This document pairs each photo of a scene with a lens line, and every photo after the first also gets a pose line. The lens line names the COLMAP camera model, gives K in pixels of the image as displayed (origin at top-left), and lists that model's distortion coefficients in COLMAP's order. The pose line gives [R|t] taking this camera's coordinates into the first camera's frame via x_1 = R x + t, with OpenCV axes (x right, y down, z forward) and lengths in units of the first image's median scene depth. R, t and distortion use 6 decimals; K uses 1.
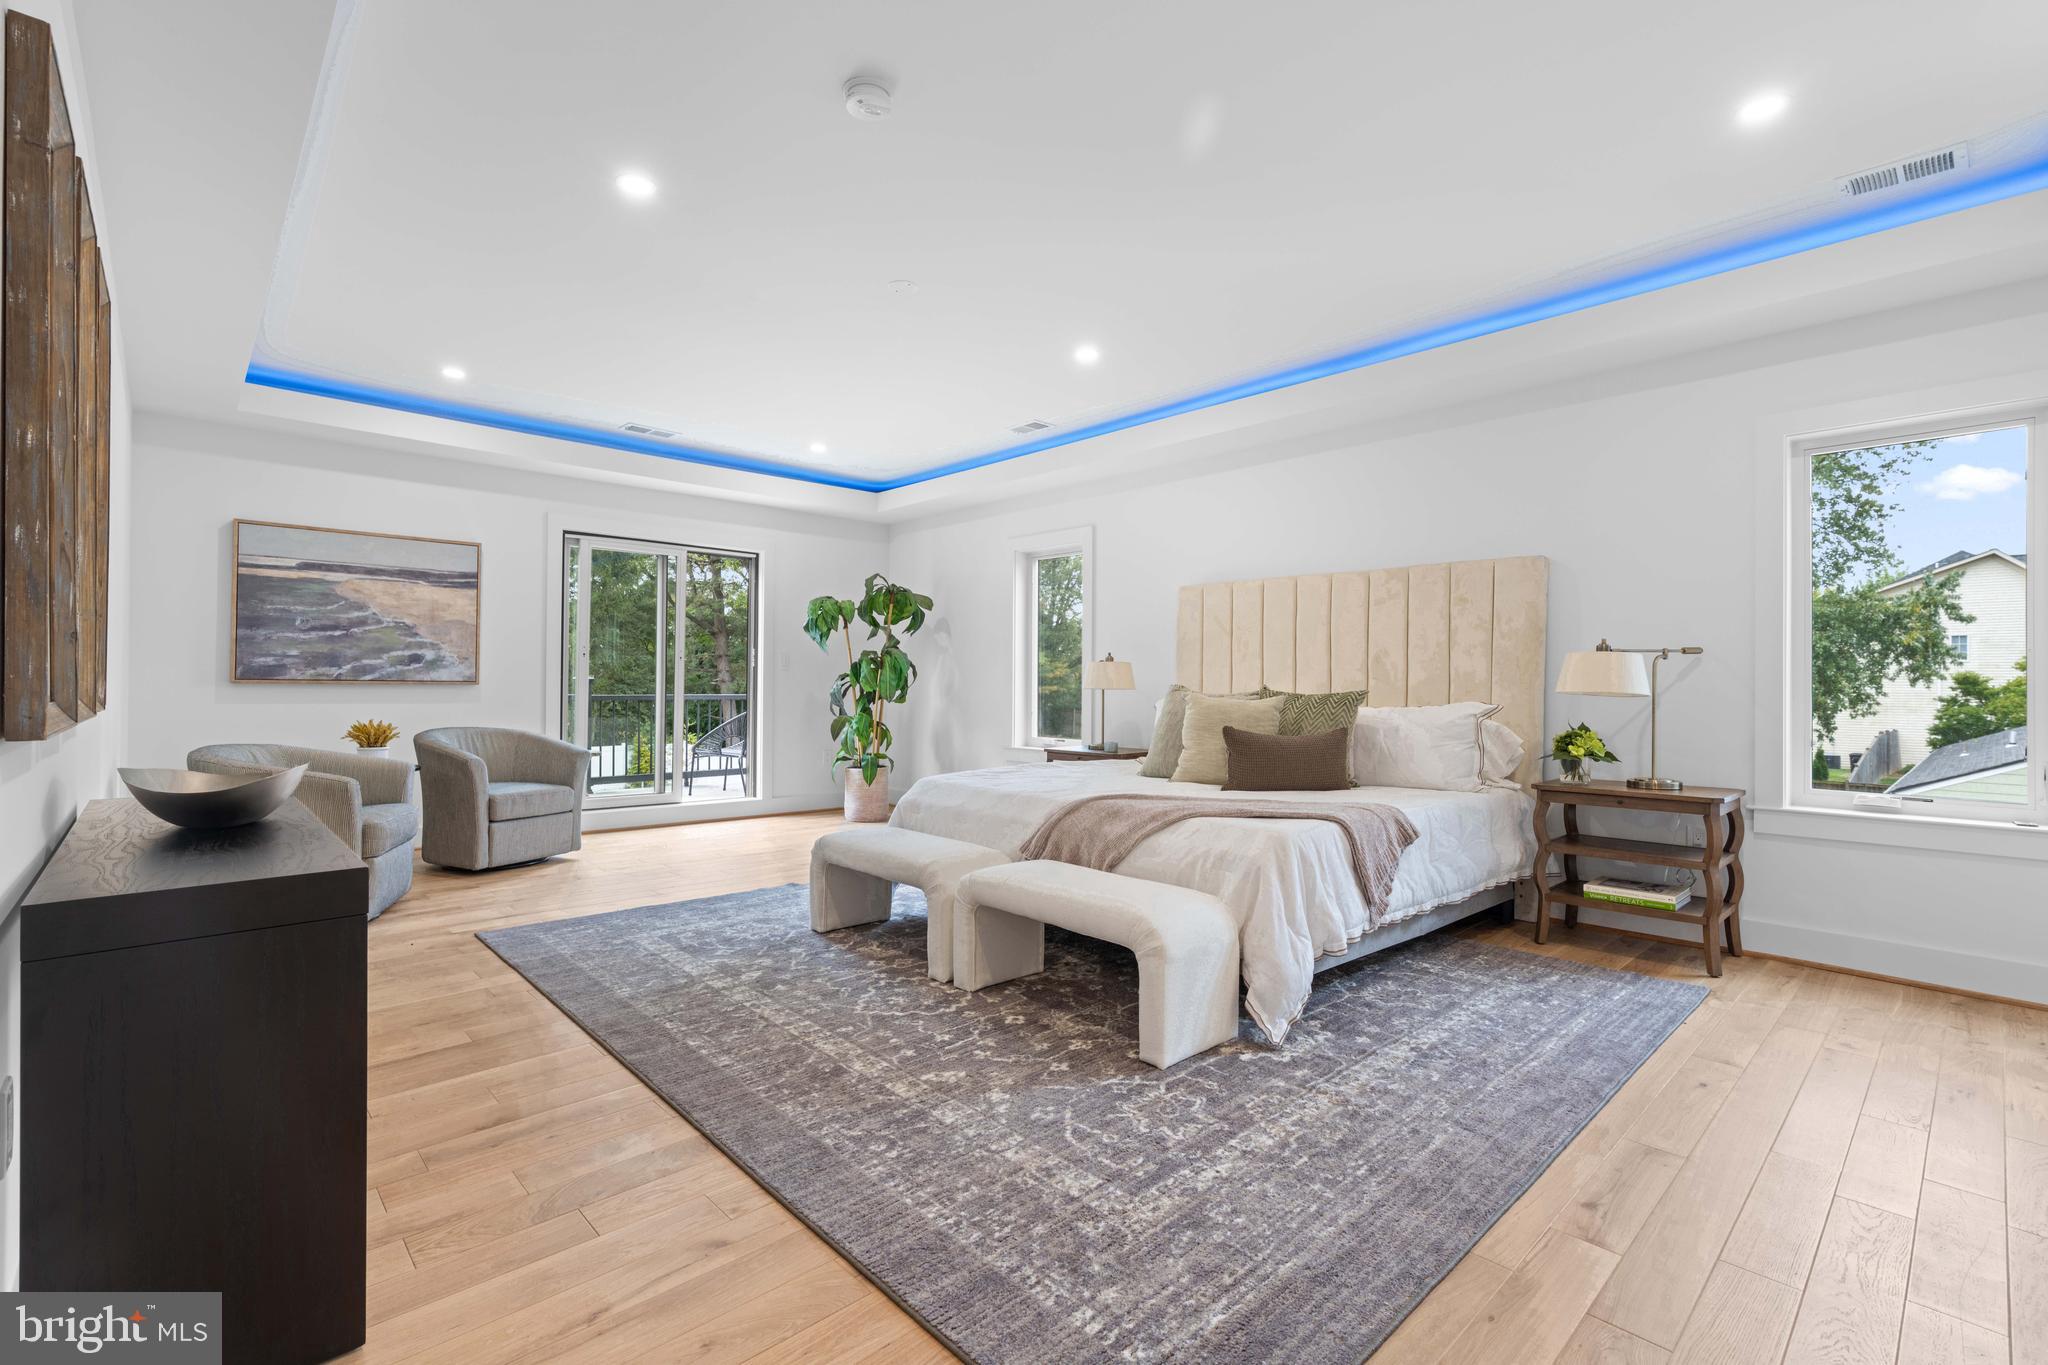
lens RADIAL K [[926.7, 0, 1021.3], [0, 926.7, 680.4], [0, 0, 1]] dist [-0.001233, 0.001603]
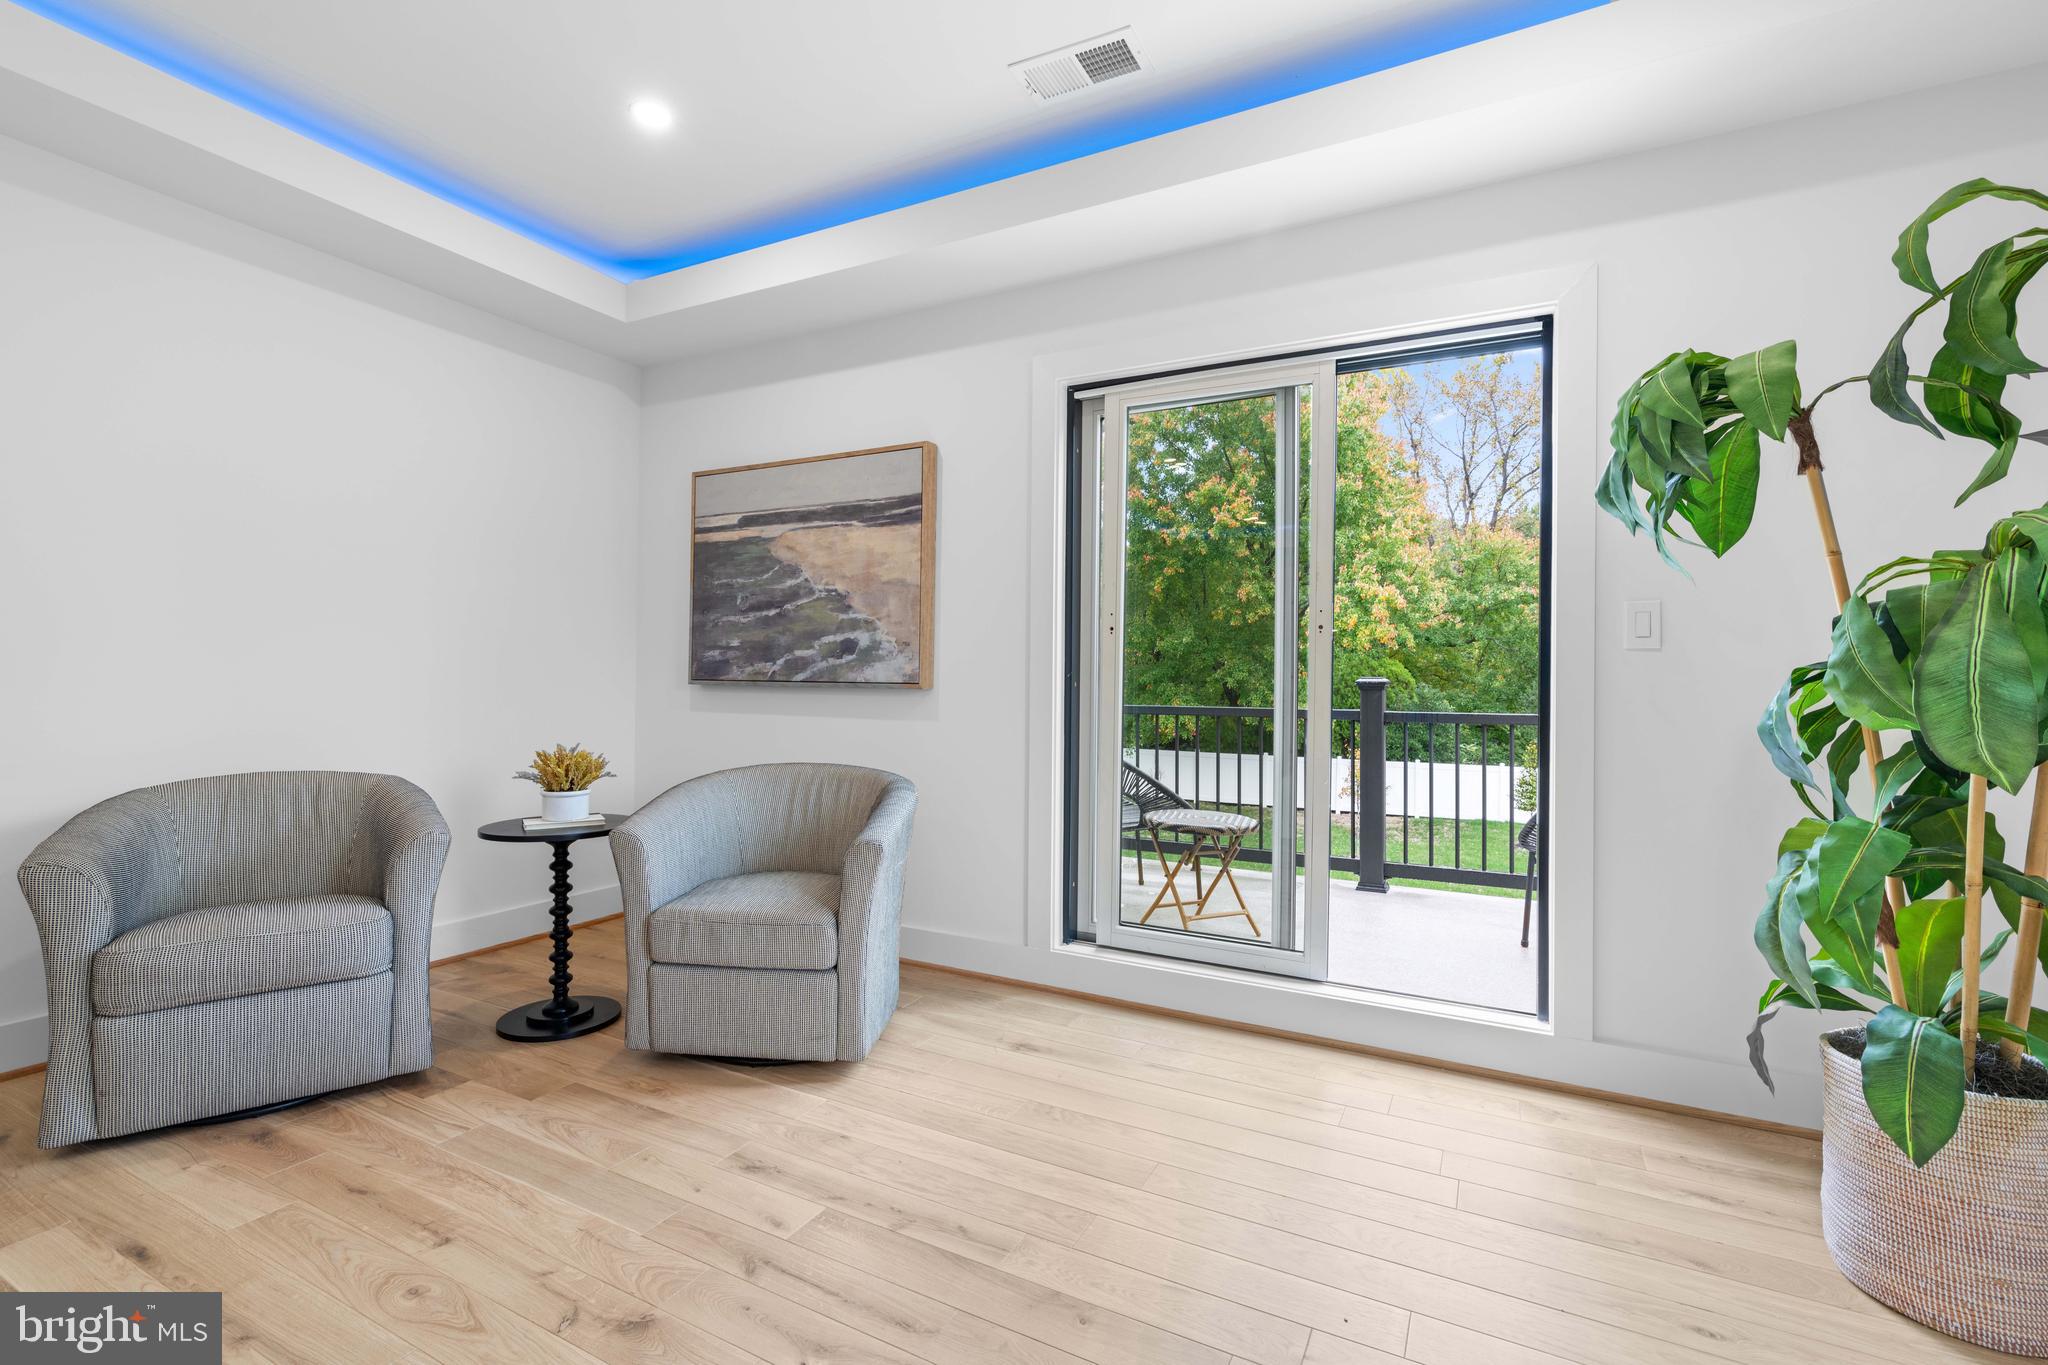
lens RADIAL K [[926.7, 0, 1009.6], [0, 926.7, 678.2], [0, 0, 1]] dist [-0.001233, 0.001603]
pose [[0.306604, -0.001144, -0.951836, -0.028432], [-0.003198, 0.999992, -0.002232, -0.001298], [0.951832, 0.003729, 0.306598, 0.935136]]
